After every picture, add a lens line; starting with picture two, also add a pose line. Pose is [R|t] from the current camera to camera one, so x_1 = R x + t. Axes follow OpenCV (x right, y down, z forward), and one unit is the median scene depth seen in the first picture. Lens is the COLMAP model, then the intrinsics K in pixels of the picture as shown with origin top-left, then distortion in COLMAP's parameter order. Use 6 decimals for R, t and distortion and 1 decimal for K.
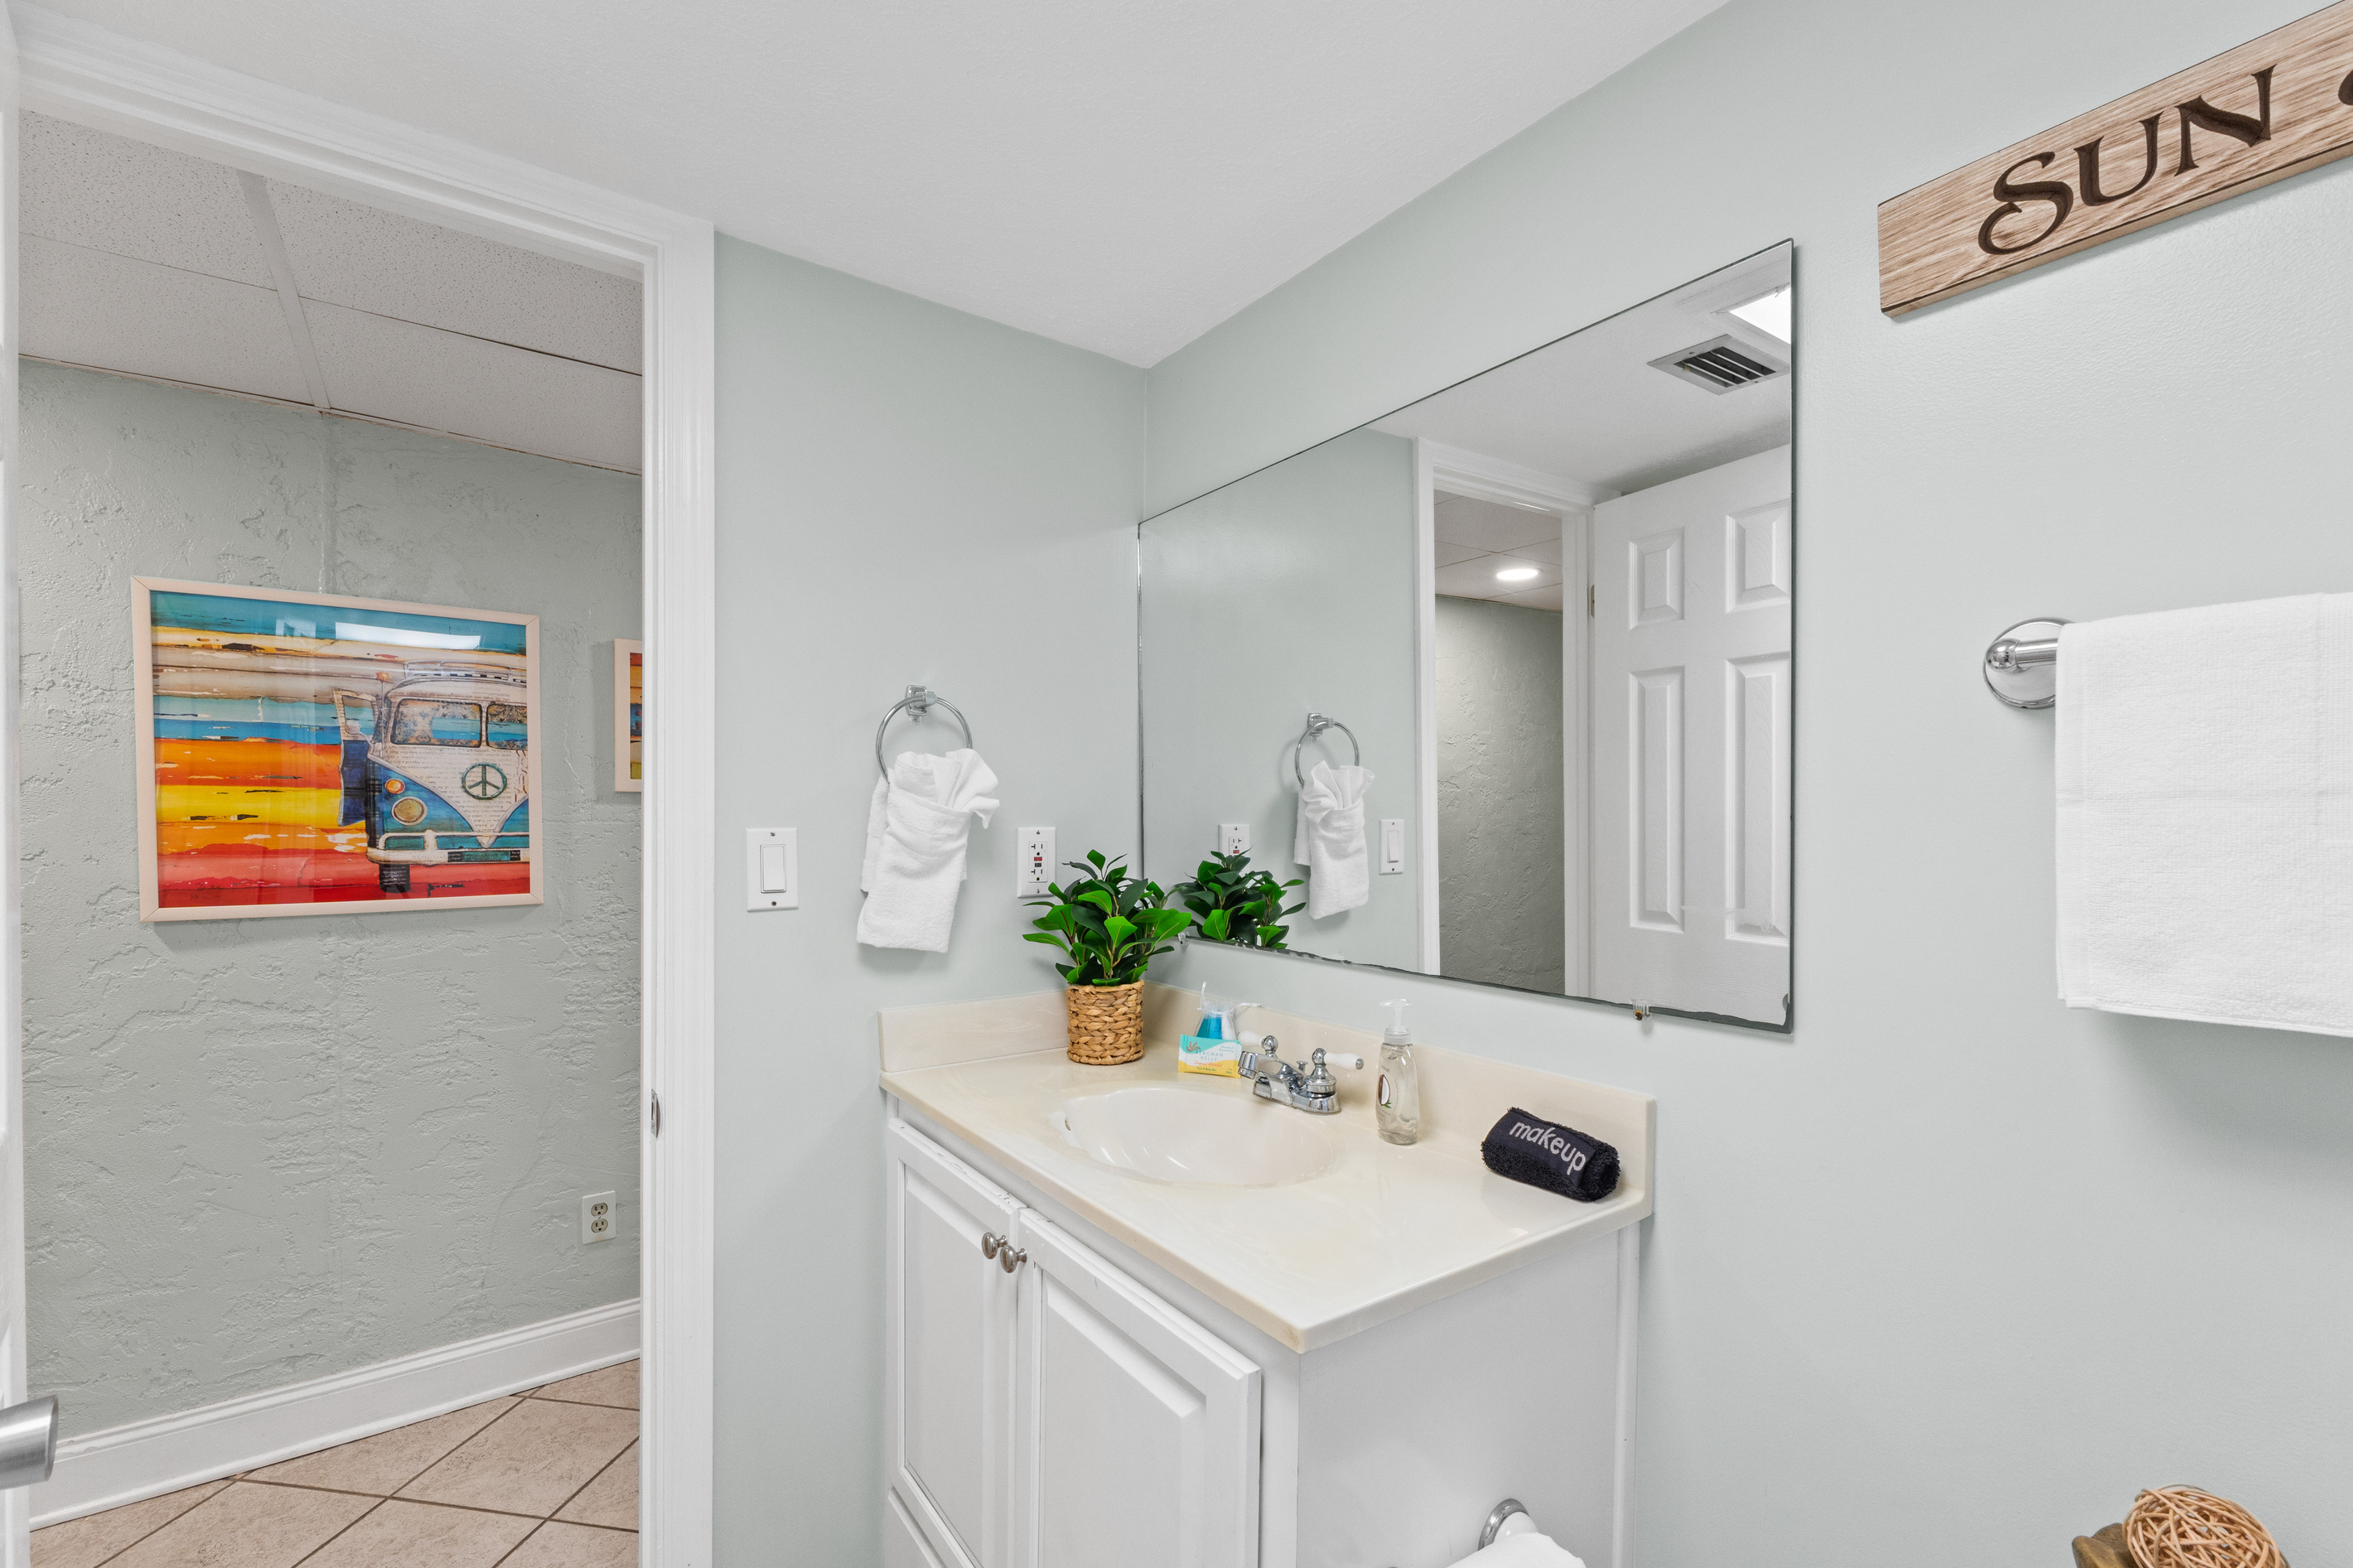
lens RADIAL K [[1001.9, 0, 1174.4], [0, 1001.9, 822.1], [0, 0, 1]] dist [-0.006905, 0.000012]
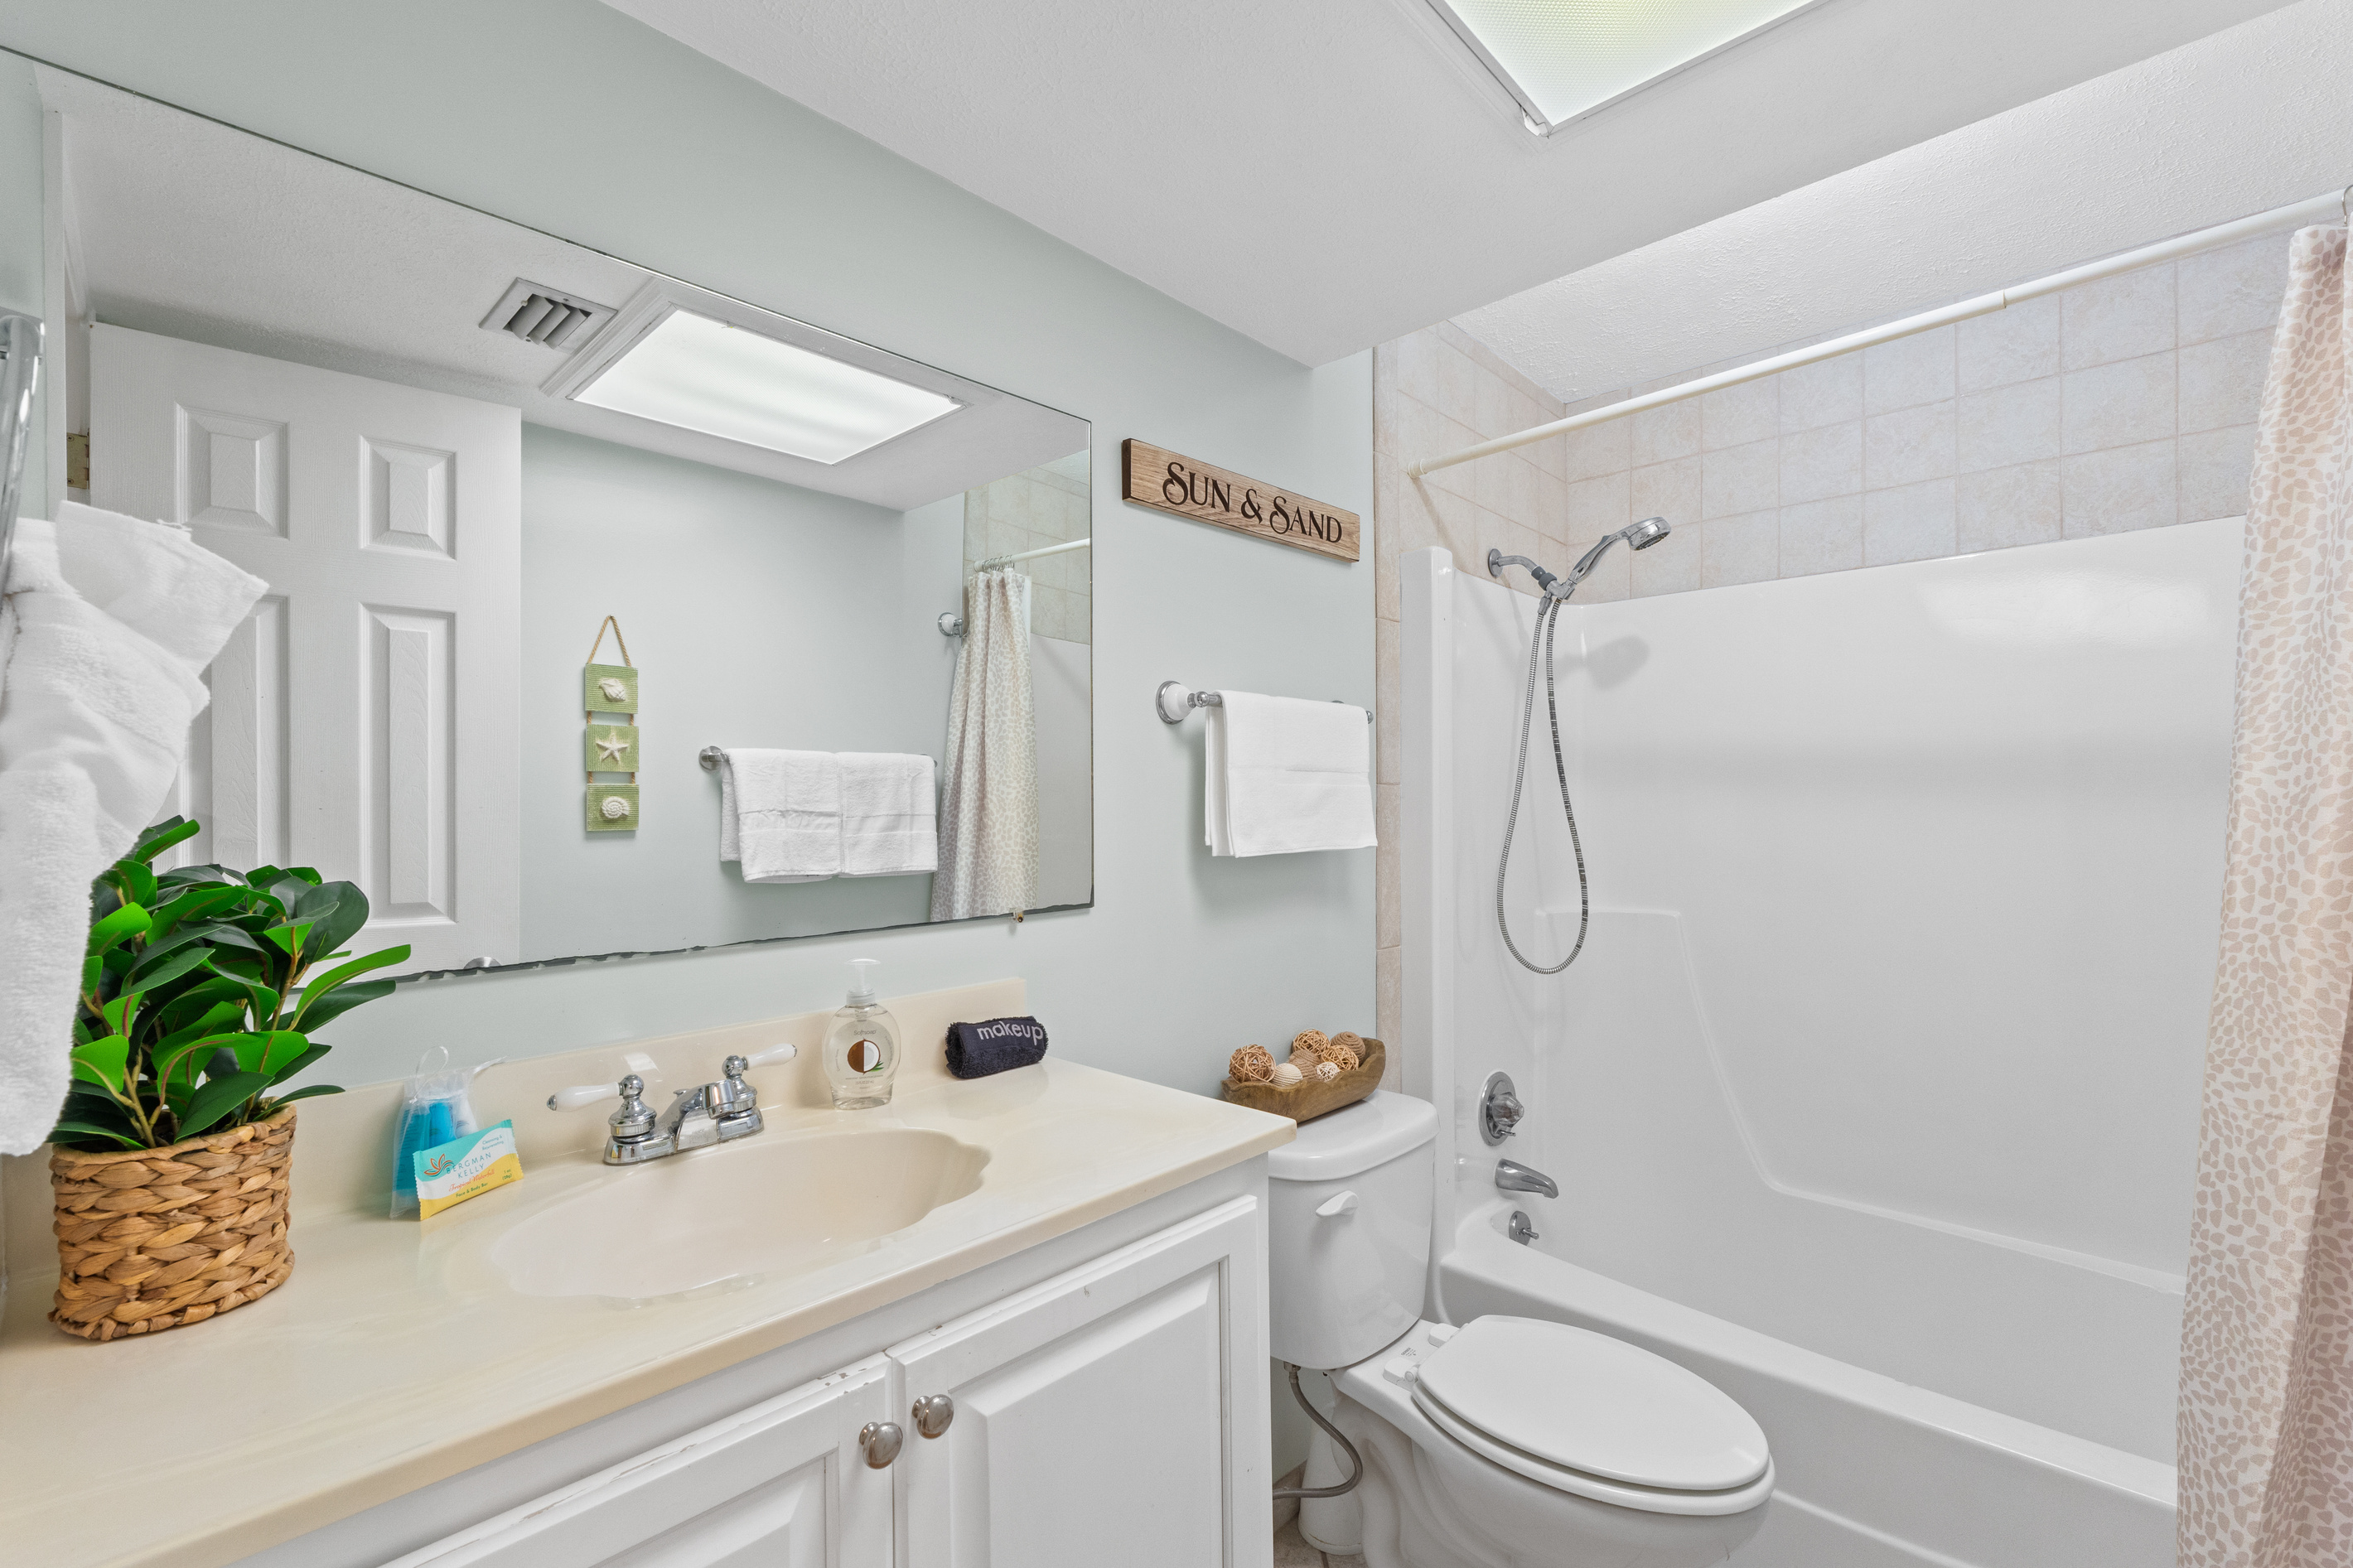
lens RADIAL K [[1001.9, 0, 1176.6], [0, 1001.9, 794.2], [0, 0, 1]] dist [-0.006905, 0.000012]
pose [[-0.180534, 0.011651, 0.983500, -0.885239], [0.014089, 0.999858, -0.009259, 0.039784], [-0.983468, 0.012185, -0.180673, 1.007966]]
